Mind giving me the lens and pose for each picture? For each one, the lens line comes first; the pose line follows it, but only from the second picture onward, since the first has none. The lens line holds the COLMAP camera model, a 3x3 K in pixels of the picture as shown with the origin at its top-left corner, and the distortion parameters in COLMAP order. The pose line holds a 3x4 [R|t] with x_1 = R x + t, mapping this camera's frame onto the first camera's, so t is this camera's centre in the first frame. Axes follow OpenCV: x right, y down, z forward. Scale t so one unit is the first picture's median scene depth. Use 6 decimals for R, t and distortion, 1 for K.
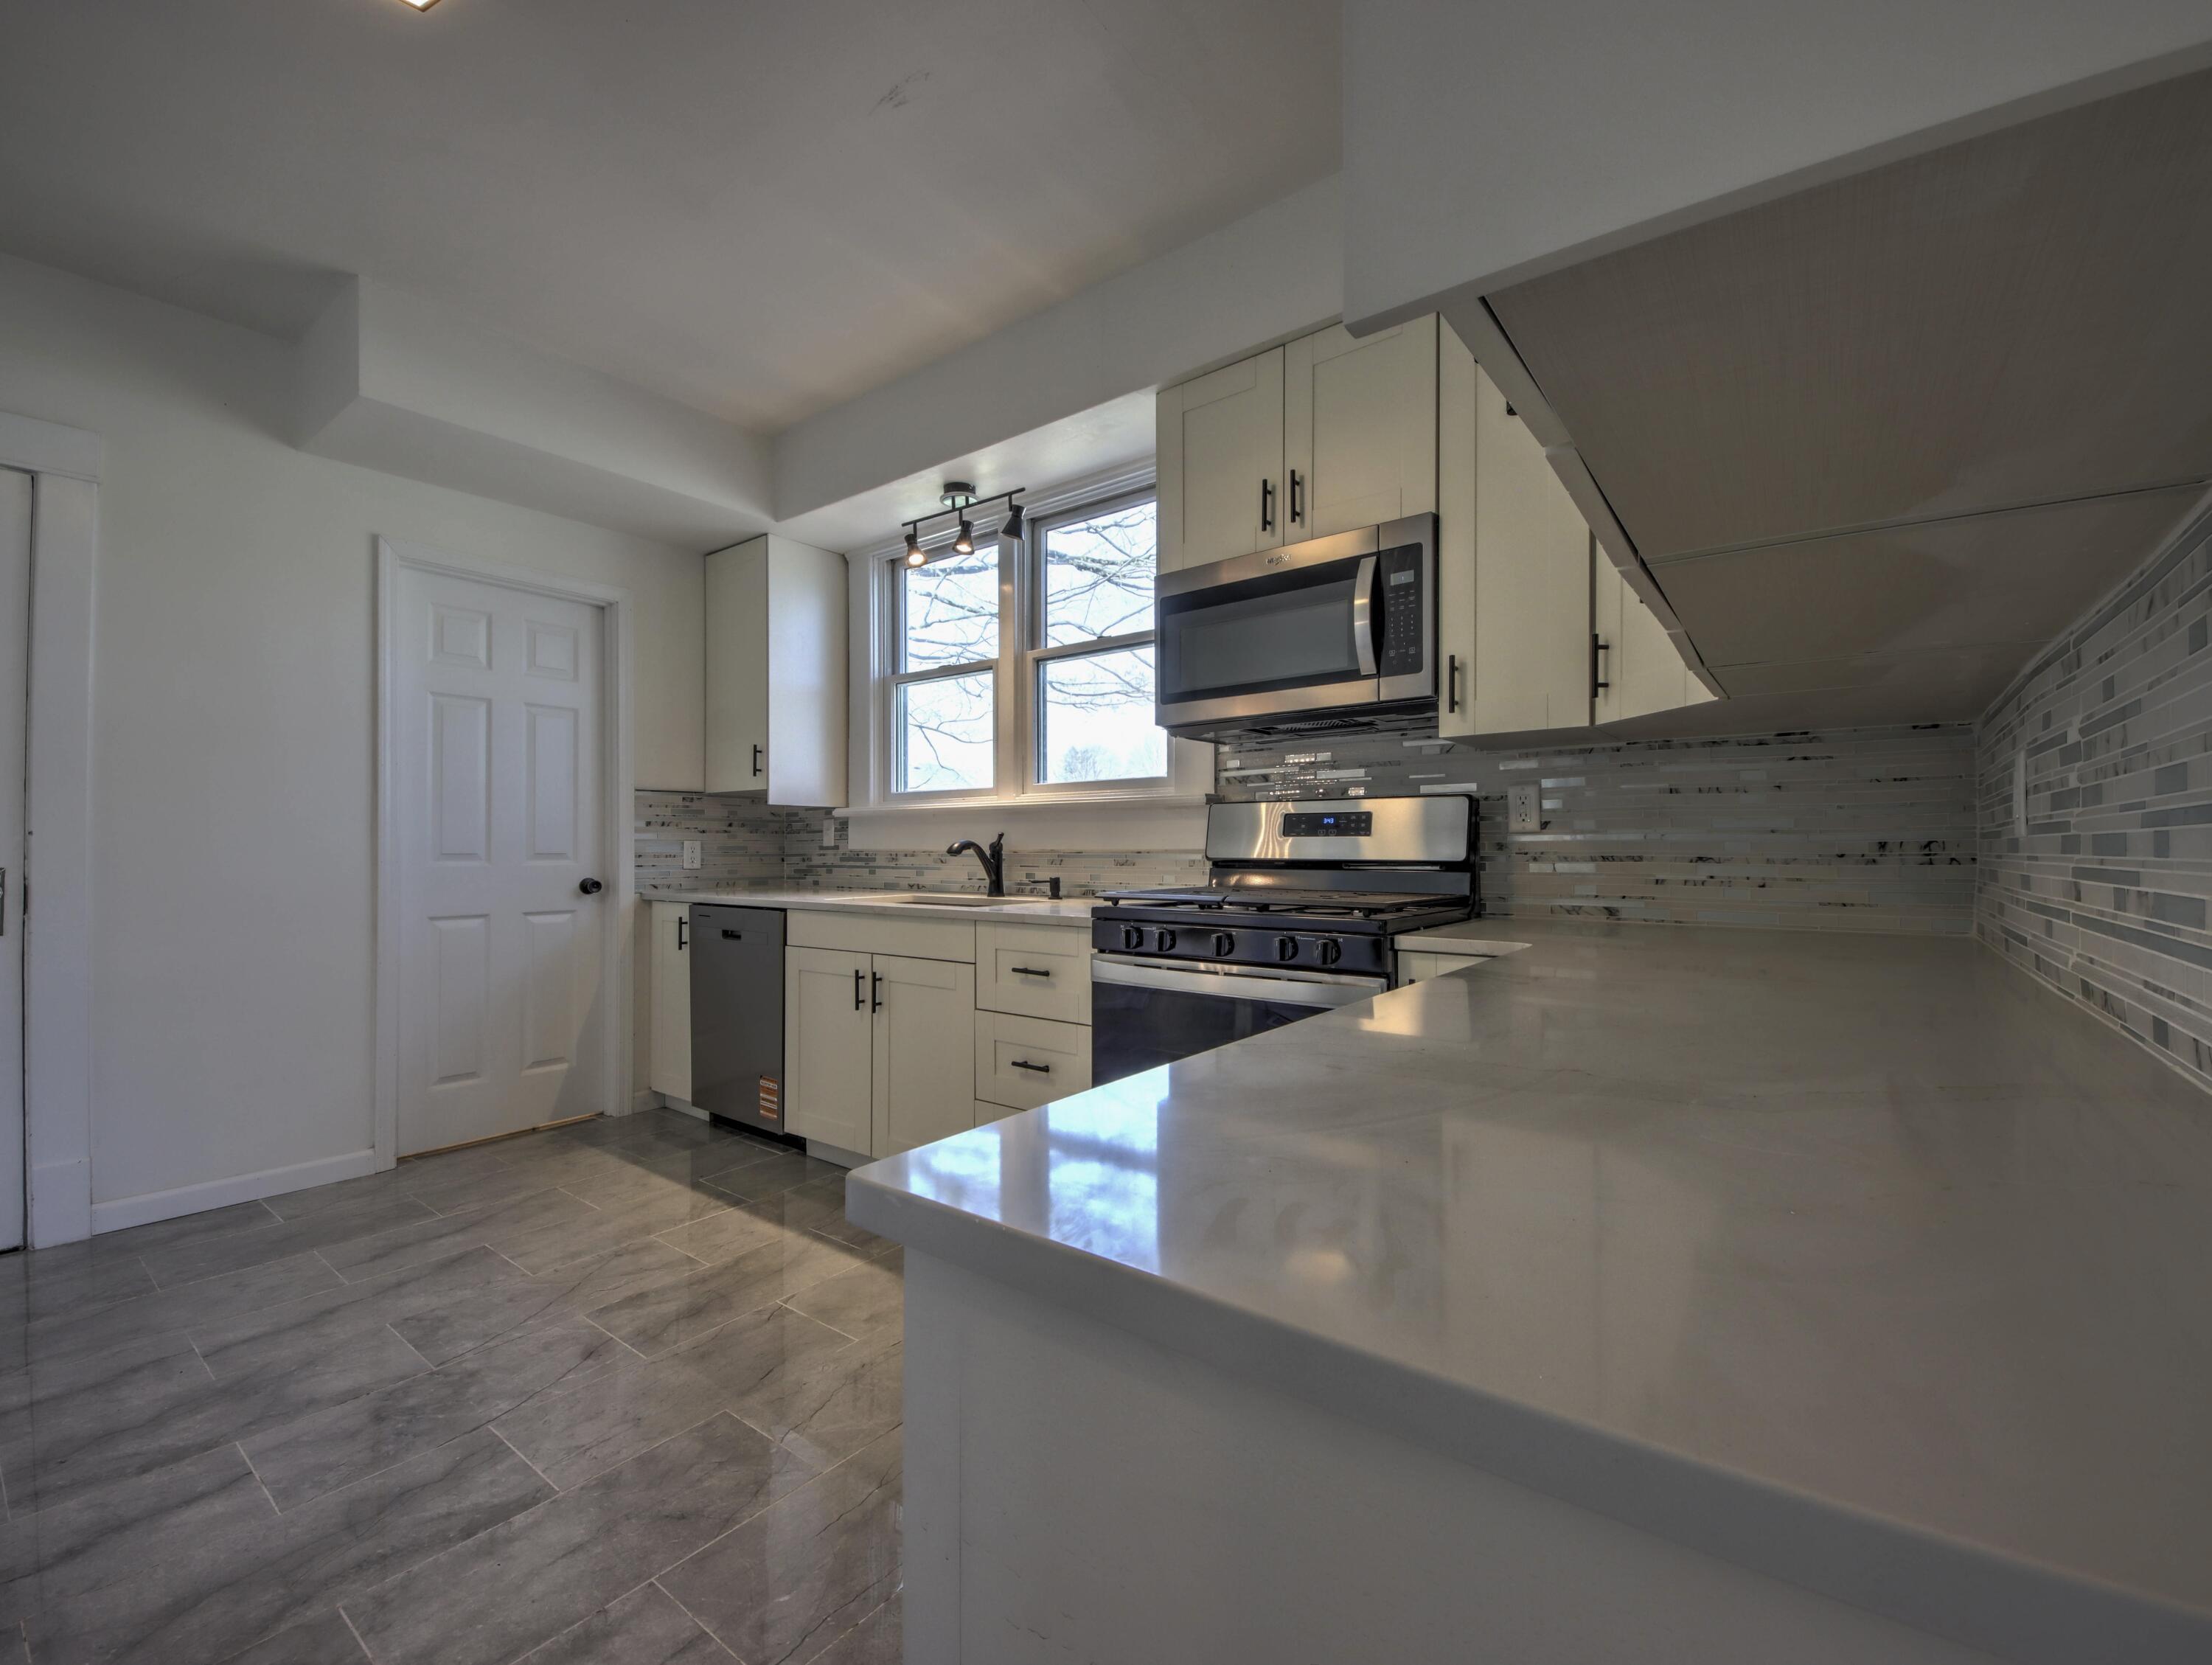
lens RADIAL K [[936.5, 0, 1103.0], [0, 936.5, 839.0], [0, 0, 1]] dist [0.033496, -0.019376]
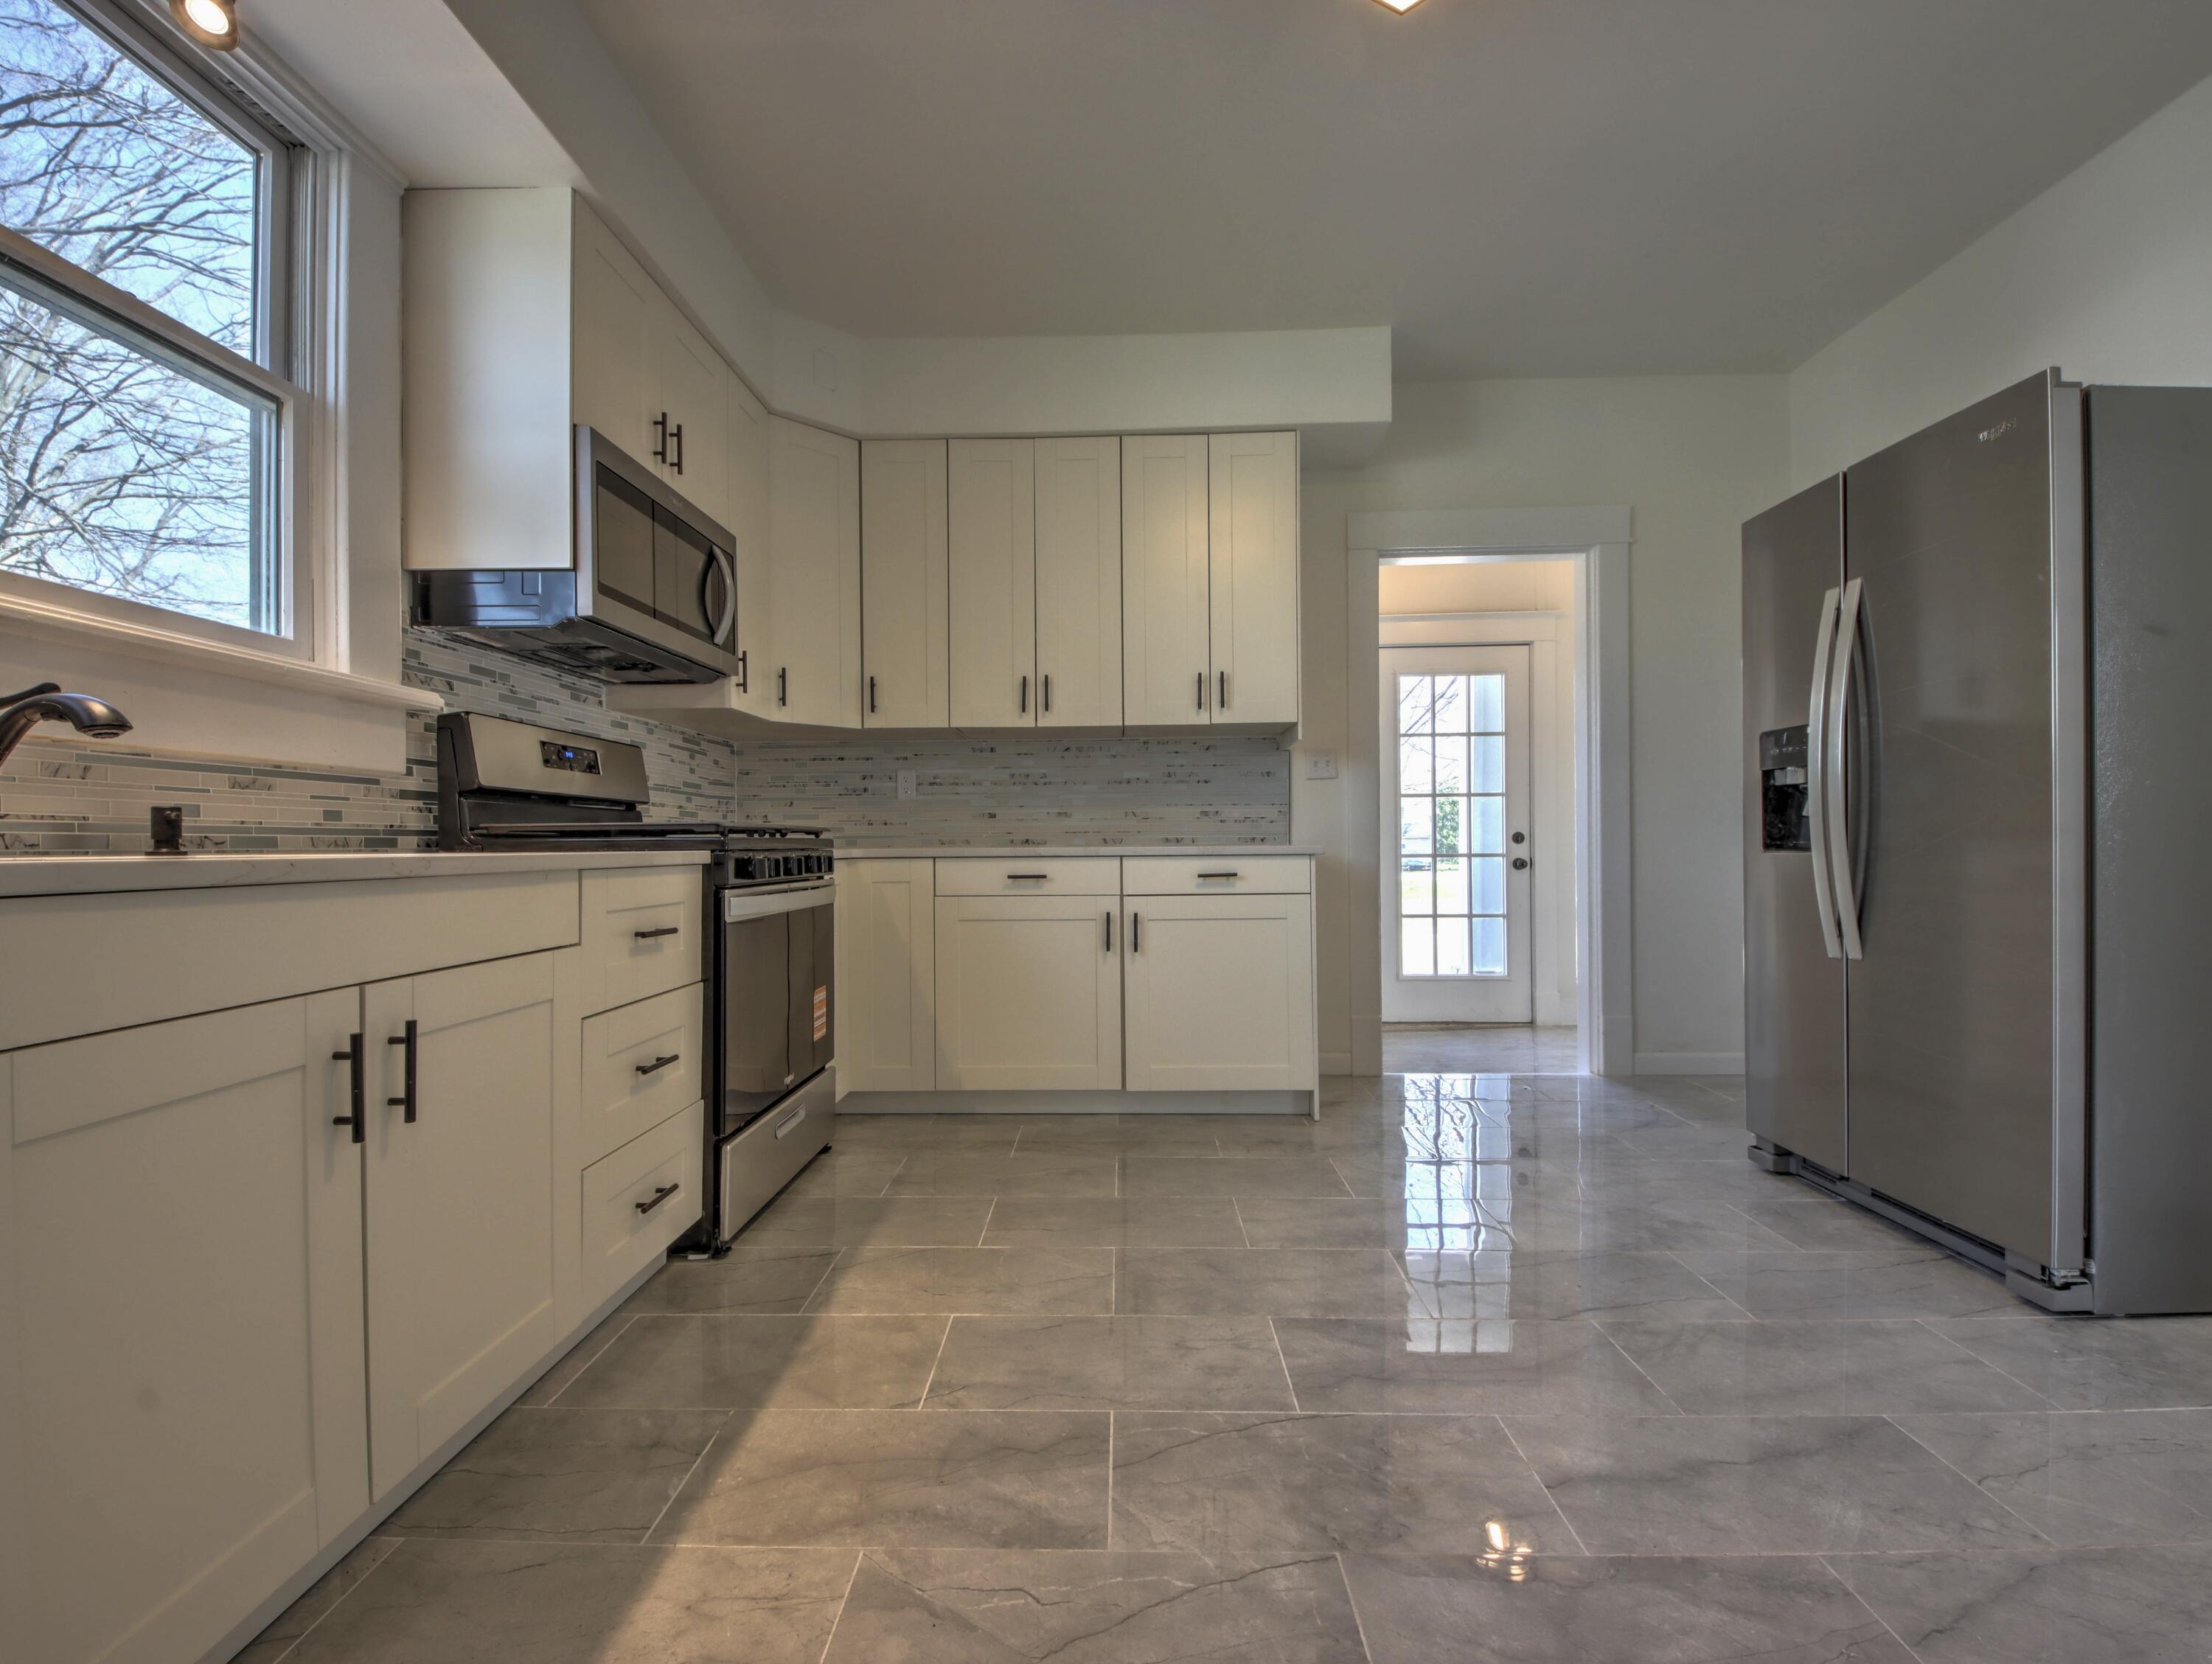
lens RADIAL K [[936.5, 0, 1103.0], [0, 936.5, 838.5], [0, 0, 1]] dist [0.033496, -0.019376]
pose [[-0.584823, 0.012296, 0.811068, -1.065051], [0.009685, 0.999920, -0.008176, 0.098436], [-0.811103, 0.003074, -0.584895, 1.409836]]
